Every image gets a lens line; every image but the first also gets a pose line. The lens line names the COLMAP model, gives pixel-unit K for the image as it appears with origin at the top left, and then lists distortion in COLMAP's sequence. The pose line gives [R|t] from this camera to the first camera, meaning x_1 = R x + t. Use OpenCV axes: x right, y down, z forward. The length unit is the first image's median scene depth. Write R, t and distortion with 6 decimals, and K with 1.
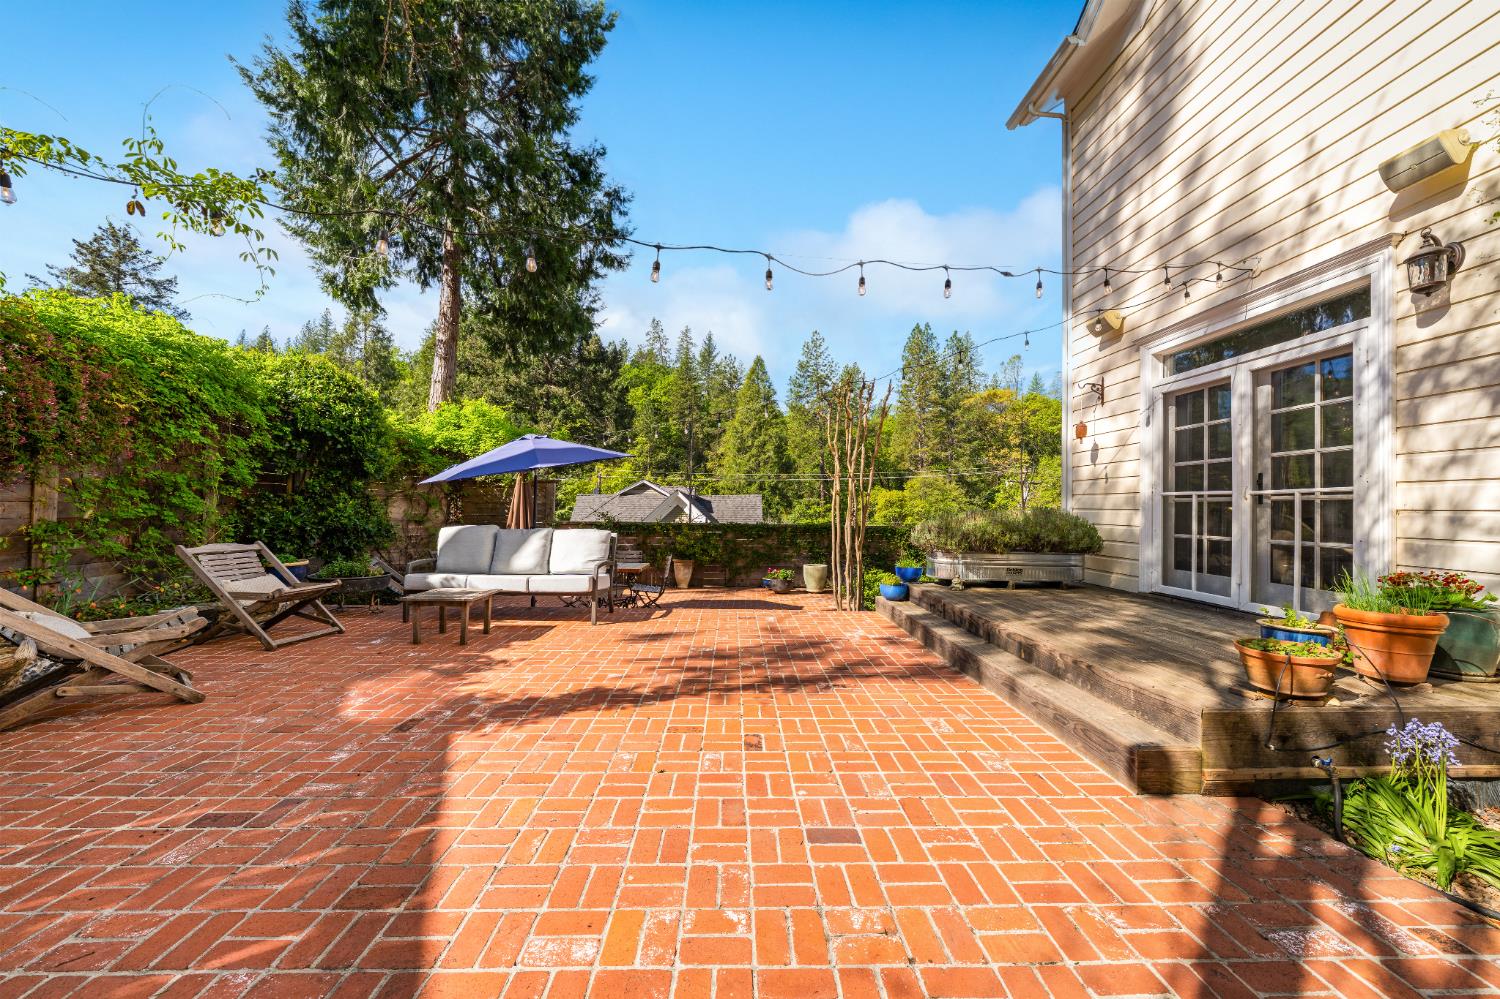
lens RADIAL K [[540.3, 0, 746.9], [0, 540.3, 491.6], [0, 0, 1]] dist [-0.002657, 0.000053]
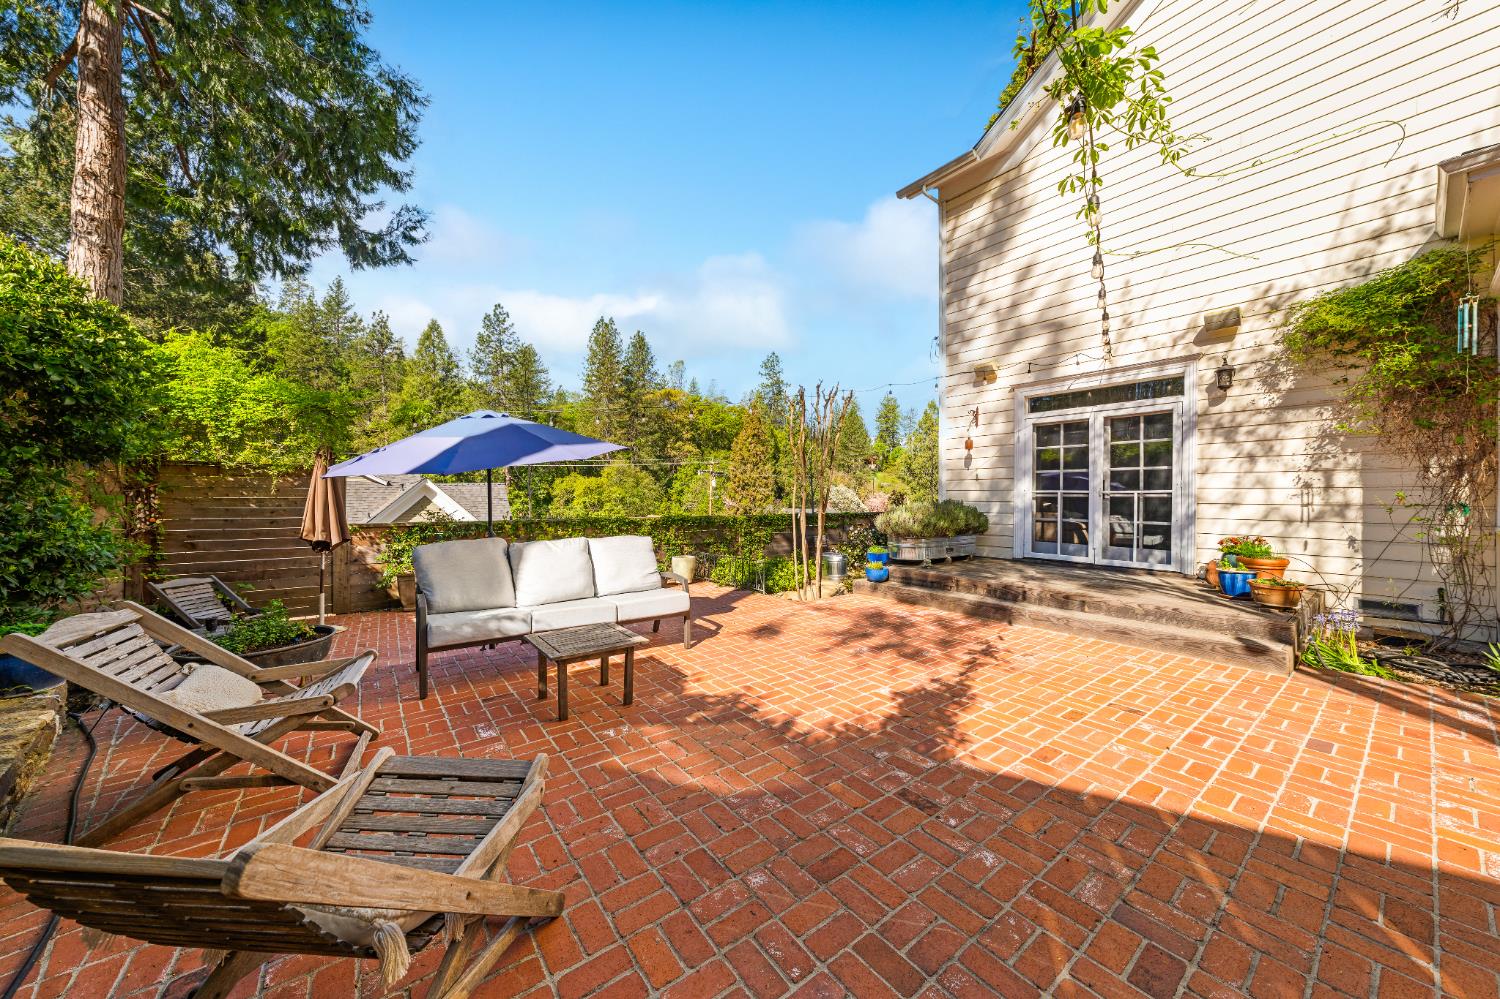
lens RADIAL K [[515.4, 0, 763.3], [0, 515.4, 488.7], [0, 0, 1]] dist [0.000503, -0.000114]
pose [[0.809626, -0.001886, 0.586943, -0.490167], [-0.010292, 0.999795, 0.017409, -0.014593], [-0.586856, -0.020136, 0.809441, 0.205085]]
